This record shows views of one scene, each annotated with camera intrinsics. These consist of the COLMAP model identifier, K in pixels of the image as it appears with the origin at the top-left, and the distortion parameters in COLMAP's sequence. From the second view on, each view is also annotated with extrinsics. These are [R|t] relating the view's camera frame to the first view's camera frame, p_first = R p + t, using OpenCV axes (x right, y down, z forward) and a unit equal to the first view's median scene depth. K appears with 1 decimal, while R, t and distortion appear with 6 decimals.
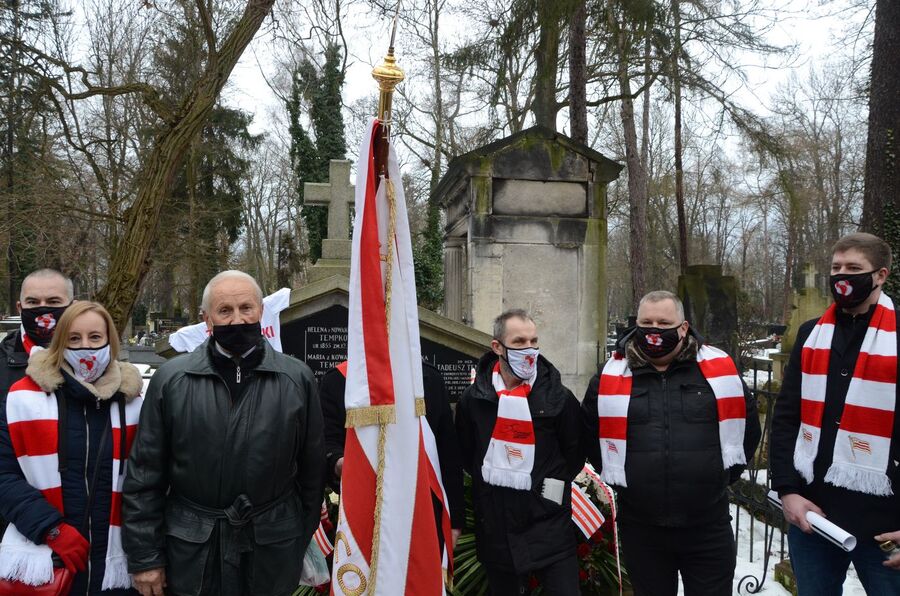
lens RADIAL K [[695.5, 0, 462.3], [0, 695.5, 297.0], [0, 0, 1]] dist [-0.159846, 0.116818]
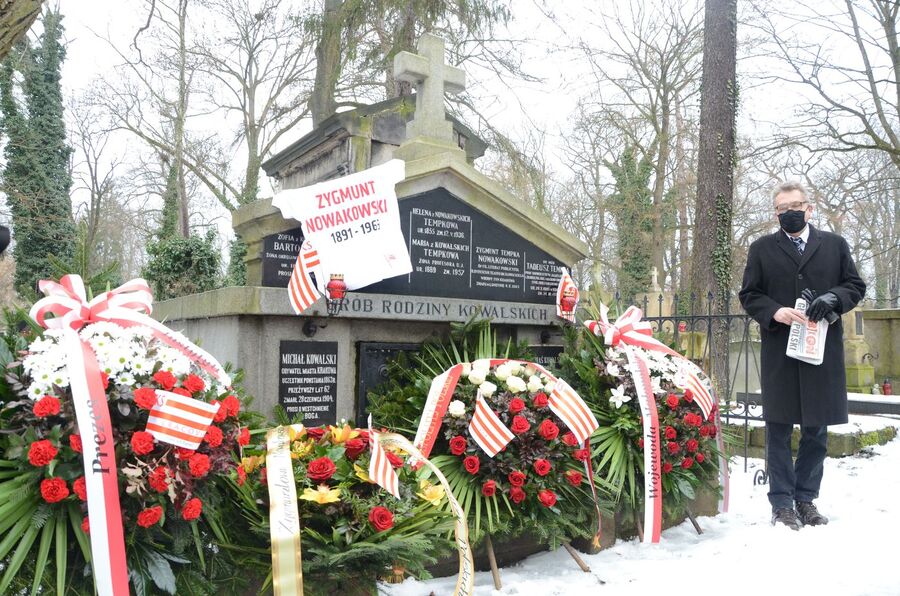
lens RADIAL K [[695.5, 0, 462.3], [0, 695.5, 297.0], [0, 0, 1]] dist [-0.159846, 0.116818]
pose [[0.906089, 0.031865, 0.421885, -0.236867], [-0.015367, 0.998980, -0.042450, 0.085338], [-0.422808, 0.031981, 0.905655, 0.081308]]
